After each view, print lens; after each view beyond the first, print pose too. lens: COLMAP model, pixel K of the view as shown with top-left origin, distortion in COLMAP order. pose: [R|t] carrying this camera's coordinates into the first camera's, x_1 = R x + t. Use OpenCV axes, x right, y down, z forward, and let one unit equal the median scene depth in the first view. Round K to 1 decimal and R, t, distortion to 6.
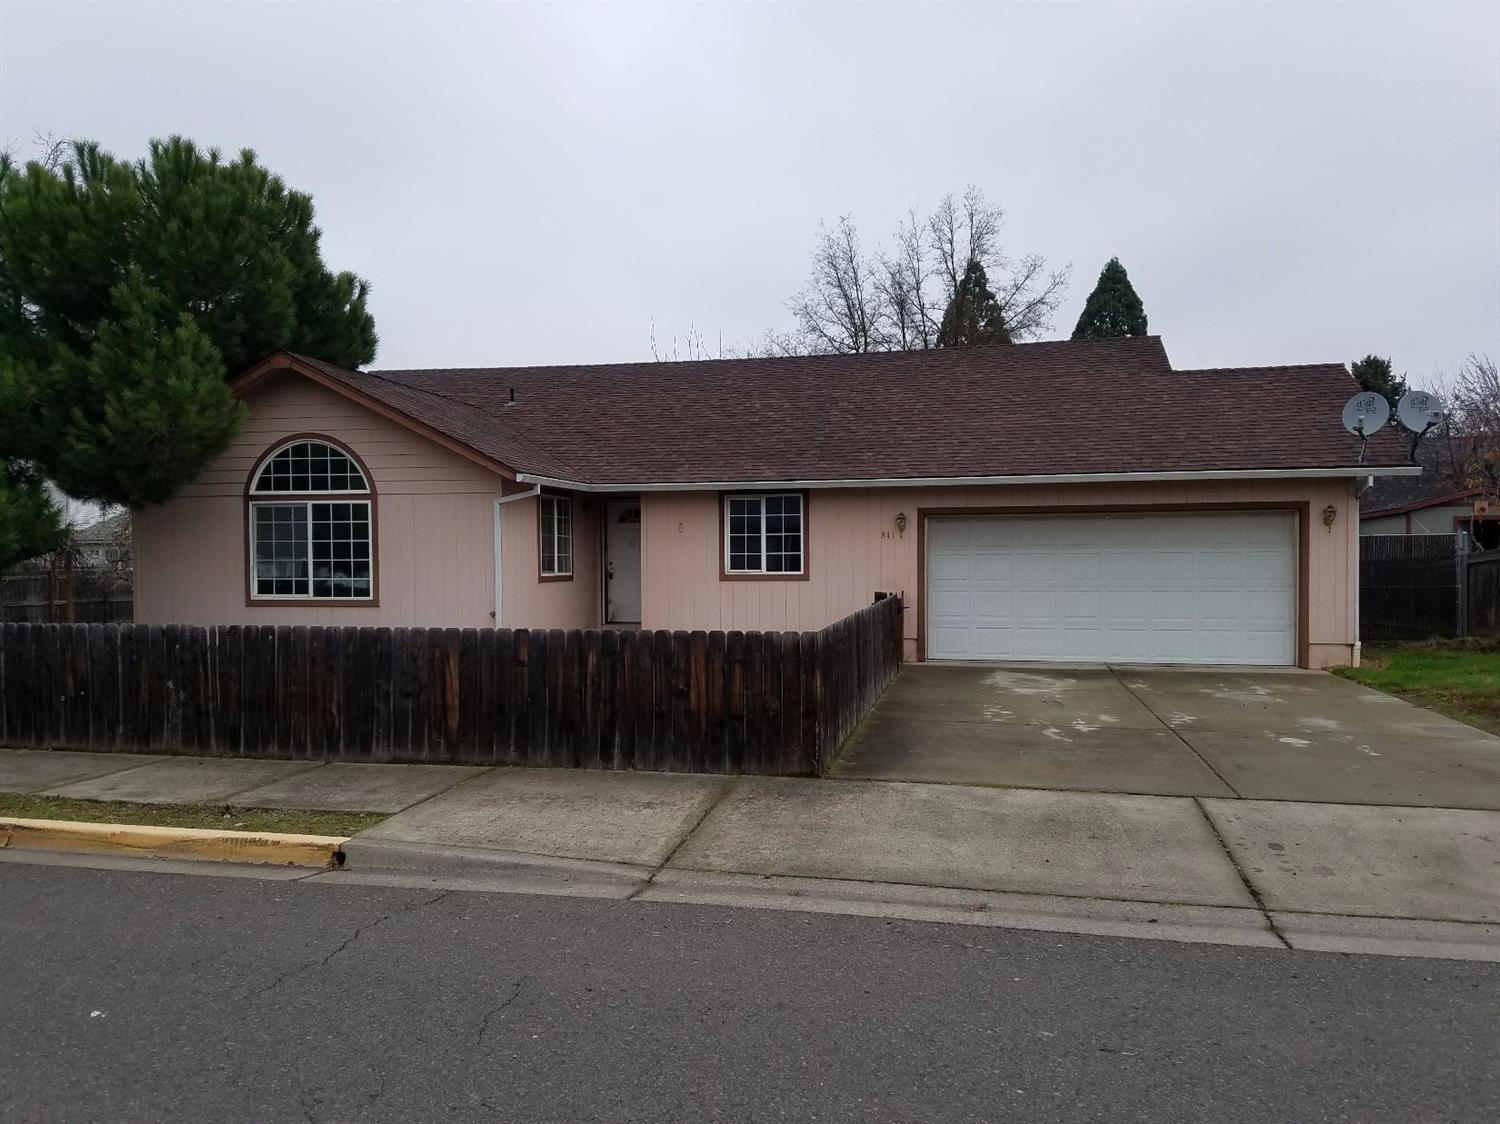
lens RADIAL K [[1165.4, 0, 746.3], [0, 1165.4, 568.6], [0, 0, 1]] dist [0.075878, -0.123194]
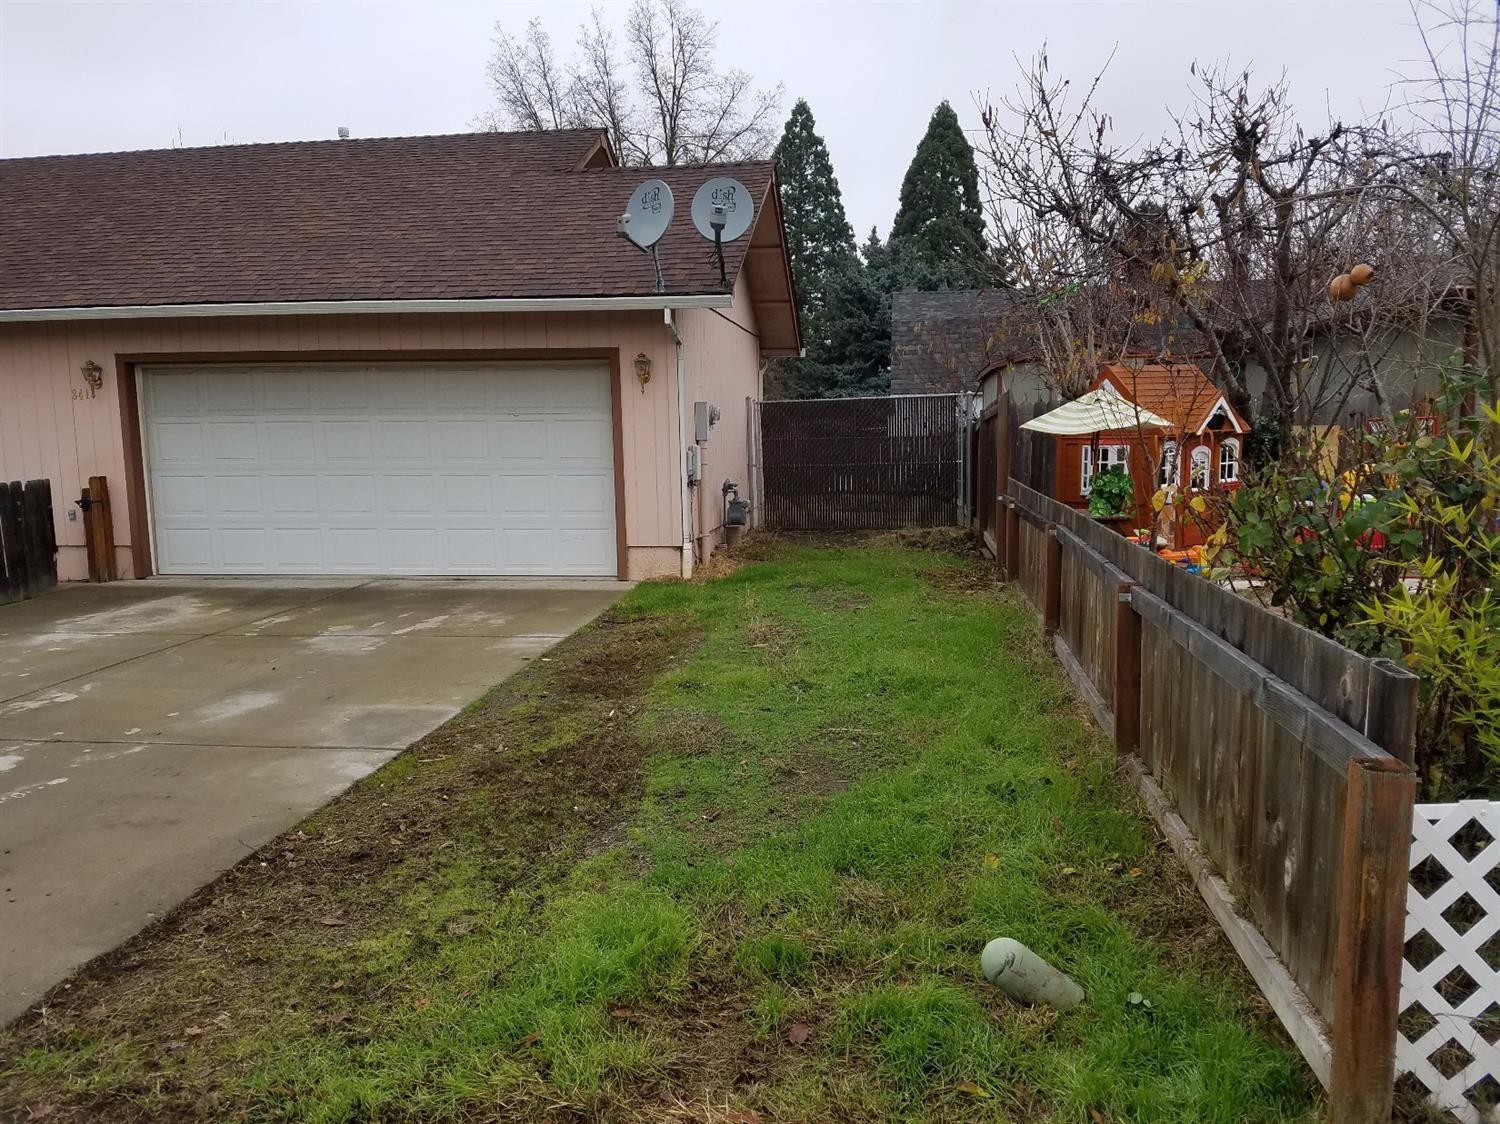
lens RADIAL K [[1165.4, 0, 752.2], [0, 1165.4, 562.0], [0, 0, 1]] dist [0.075878, -0.123194]
pose [[0.996194, -0.012696, 0.086237, 0.459262], [0.003239, 0.994044, 0.108929, -0.004645], [-0.087106, -0.108235, 0.990302, 0.263278]]
